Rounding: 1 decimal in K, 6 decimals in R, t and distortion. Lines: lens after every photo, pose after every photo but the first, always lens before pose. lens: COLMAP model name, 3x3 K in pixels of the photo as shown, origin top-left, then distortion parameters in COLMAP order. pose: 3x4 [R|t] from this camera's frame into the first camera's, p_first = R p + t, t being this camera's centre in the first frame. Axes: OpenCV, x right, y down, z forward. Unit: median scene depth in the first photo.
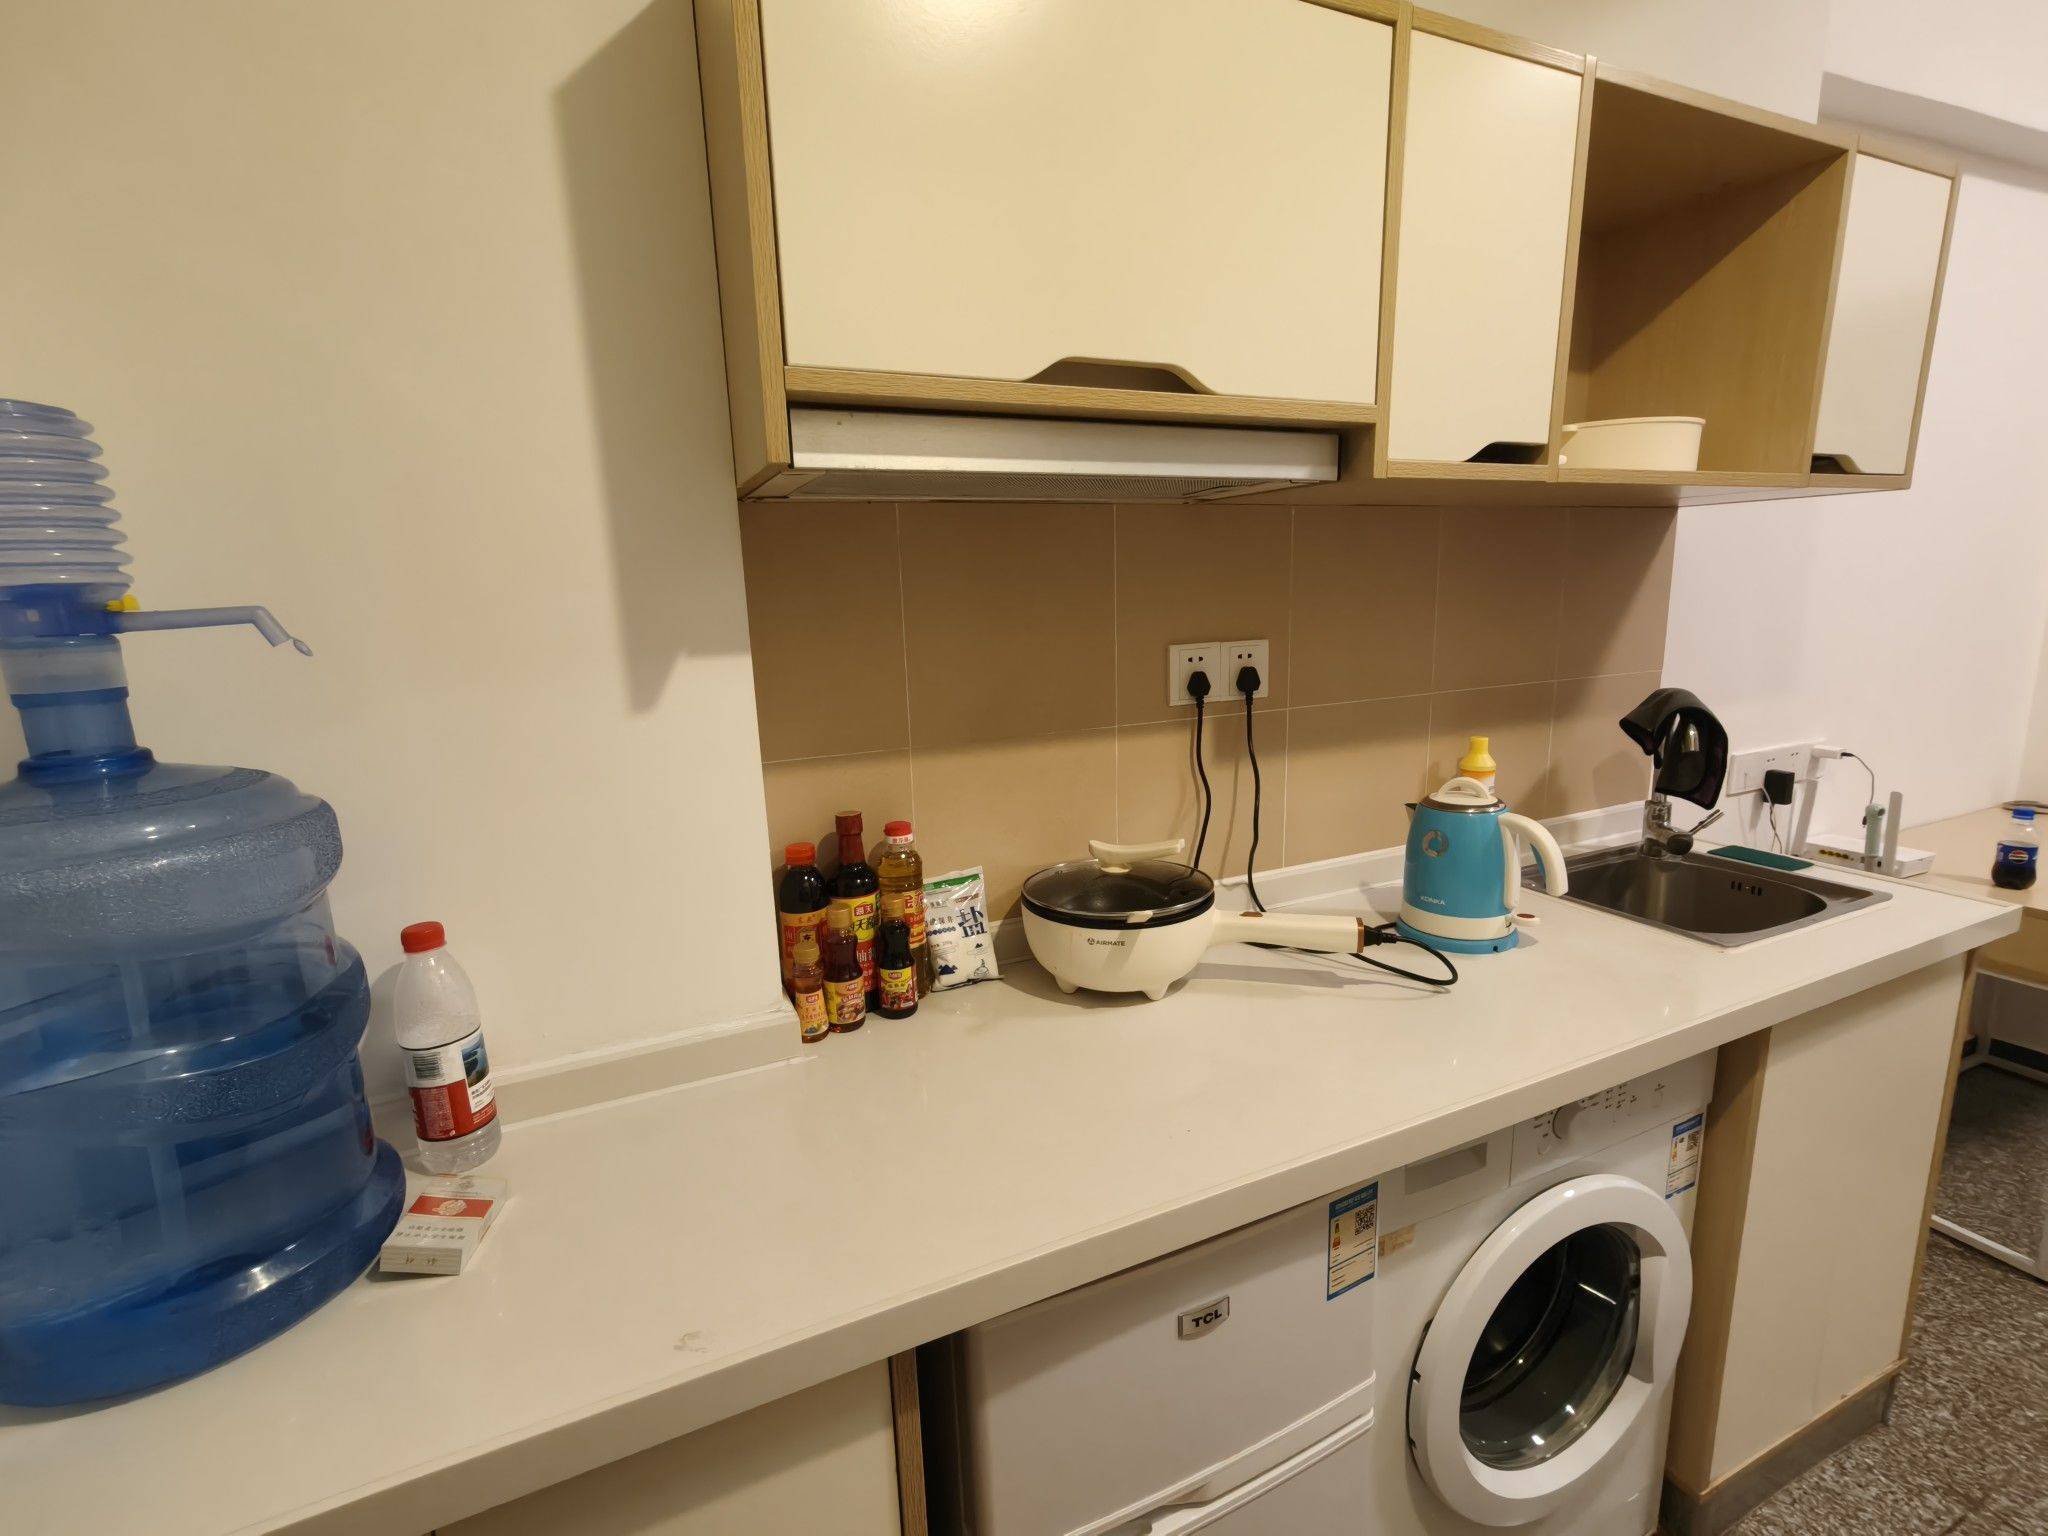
lens RADIAL K [[912.9, 0, 1024.0], [0, 912.9, 768.0], [0, 0, 1]] dist [0.022639, -0.006946]
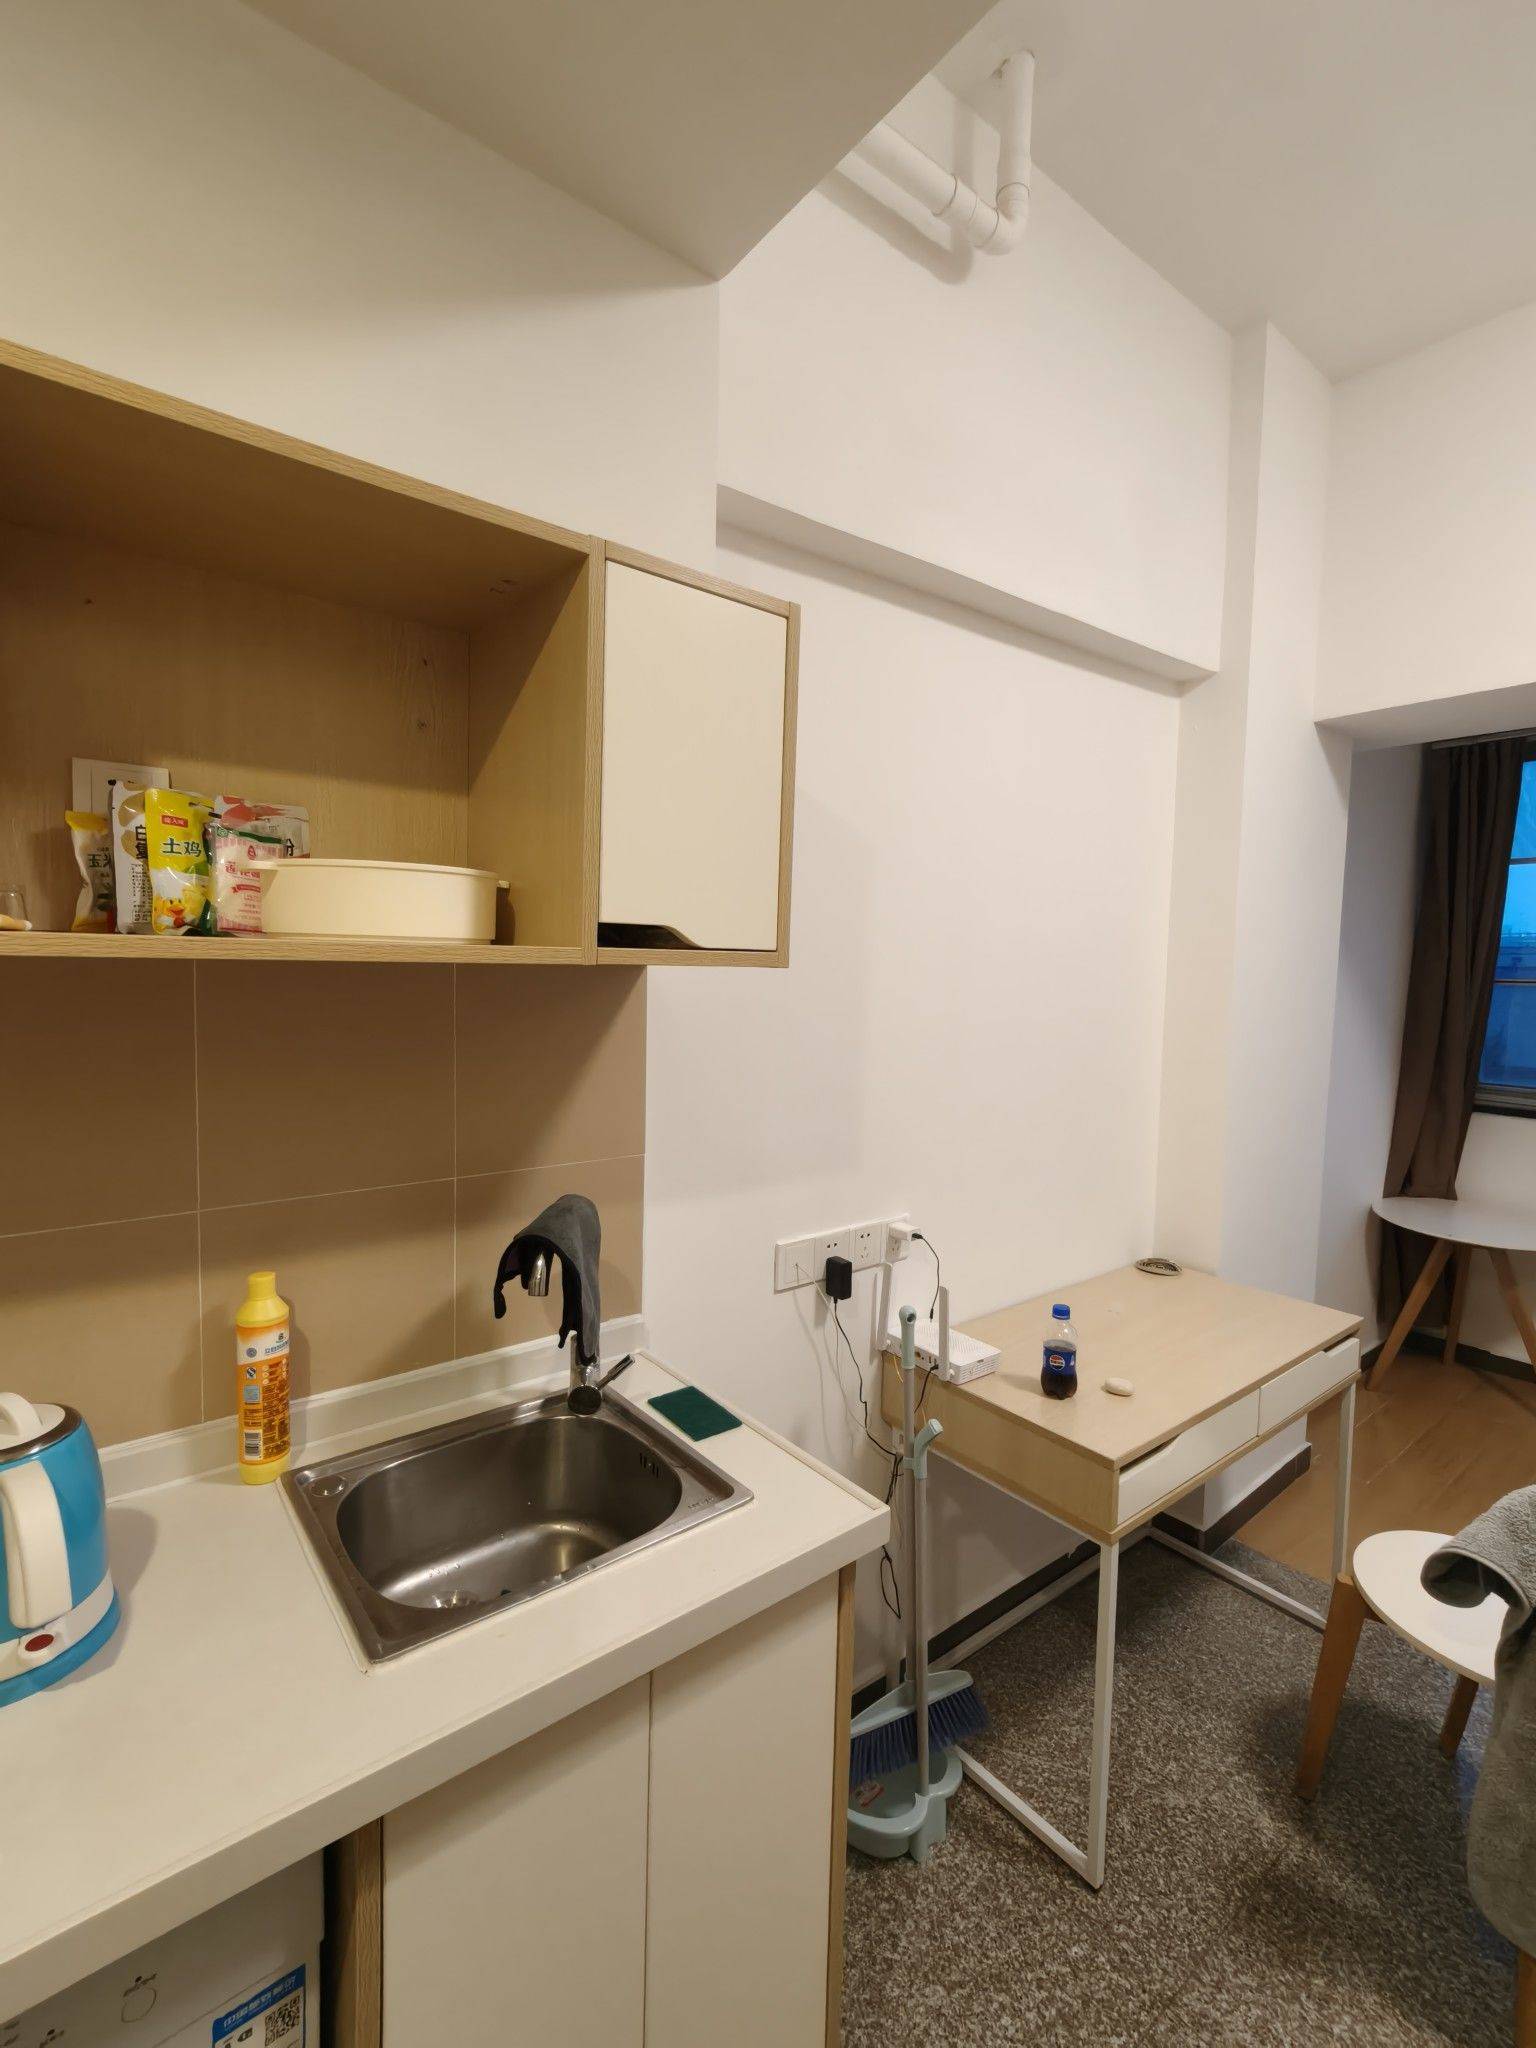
lens RADIAL K [[912.9, 0, 706.9], [0, 912.9, 1039.6], [0, 0, 1]] dist [0.022639, -0.006946]
pose [[0.975736, 0.036694, 0.215853, 0.583788], [-0.011133, 0.992896, -0.118464, -0.114995], [-0.218667, 0.113187, 0.969213, 0.192196]]
